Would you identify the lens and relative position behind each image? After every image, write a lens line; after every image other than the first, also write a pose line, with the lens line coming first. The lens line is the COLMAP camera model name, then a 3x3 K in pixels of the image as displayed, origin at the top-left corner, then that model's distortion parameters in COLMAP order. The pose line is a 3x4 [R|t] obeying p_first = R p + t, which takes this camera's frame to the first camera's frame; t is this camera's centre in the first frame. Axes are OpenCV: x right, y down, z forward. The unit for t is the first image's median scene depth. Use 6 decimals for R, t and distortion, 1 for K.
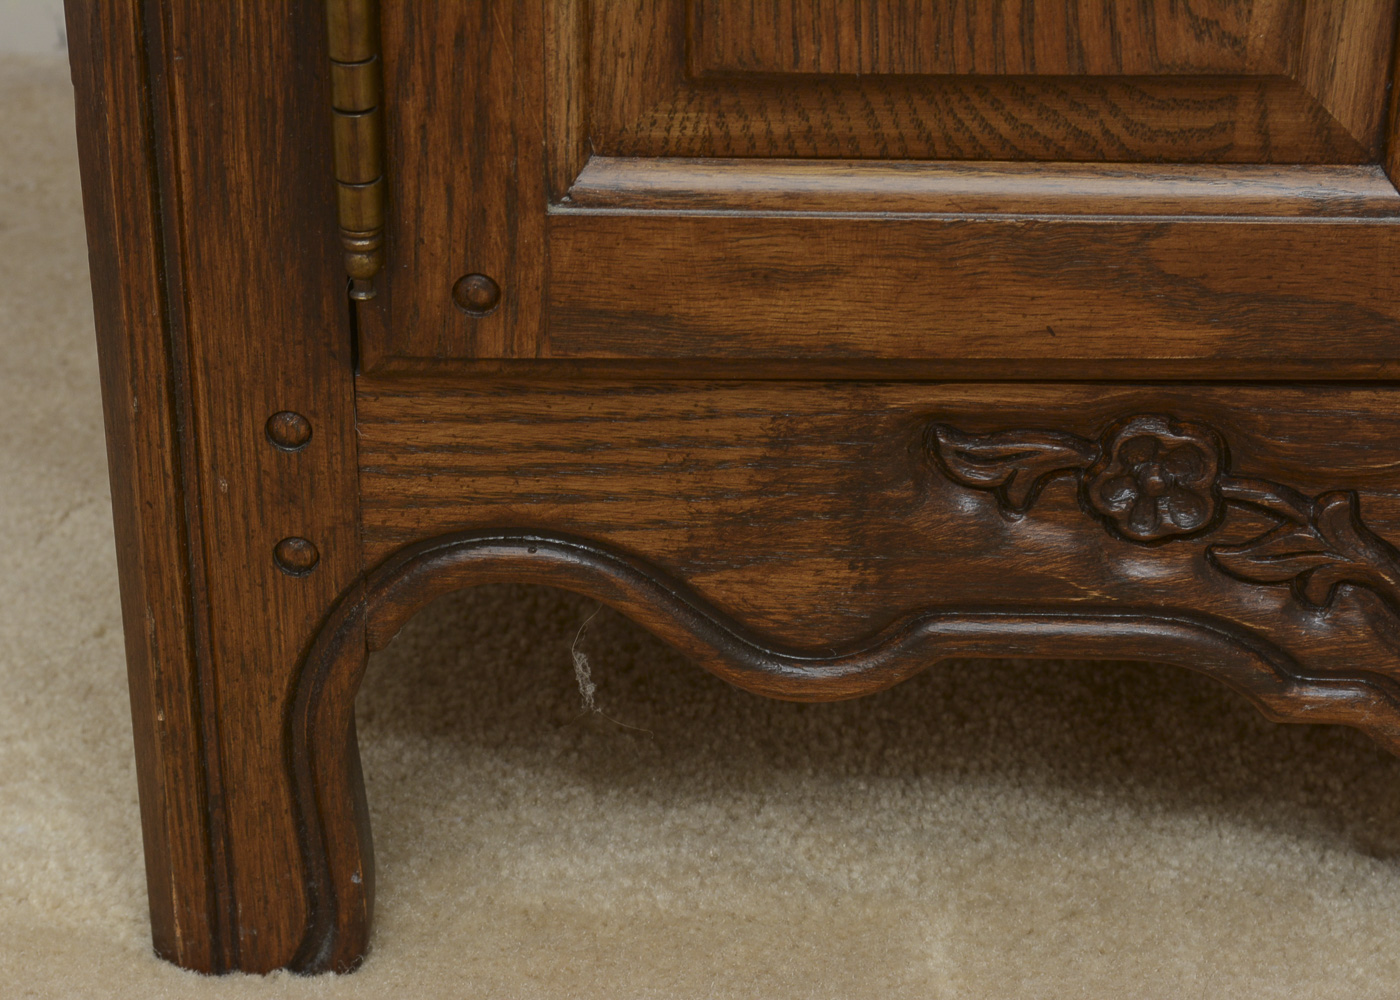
lens RADIAL K [[3134.2, 0, 702.6], [0, 3134.2, 497.5], [0, 0, 1]] dist [0.019100, 0.075565]
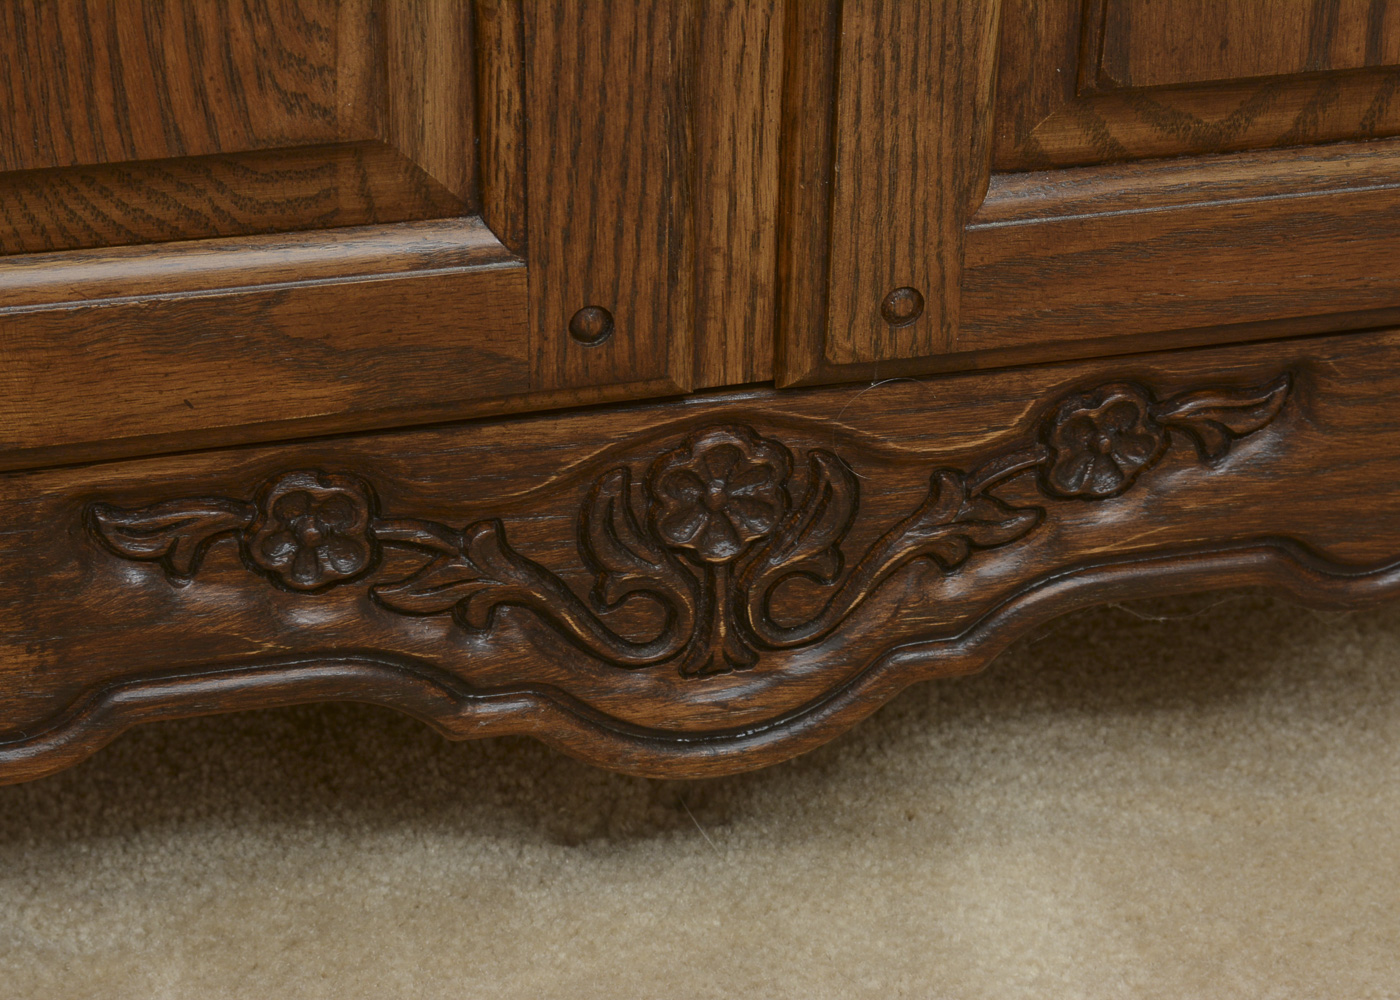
lens RADIAL K [[2697.7, 0, 618.2], [0, 2697.7, 499.2], [0, 0, 1]] dist [0.012222, 0.023811]
pose [[0.969489, -0.117847, 0.214951, 0.051864], [0.118692, 0.992890, 0.009023, -0.012611], [-0.214486, 0.016765, 0.976583, 0.094976]]
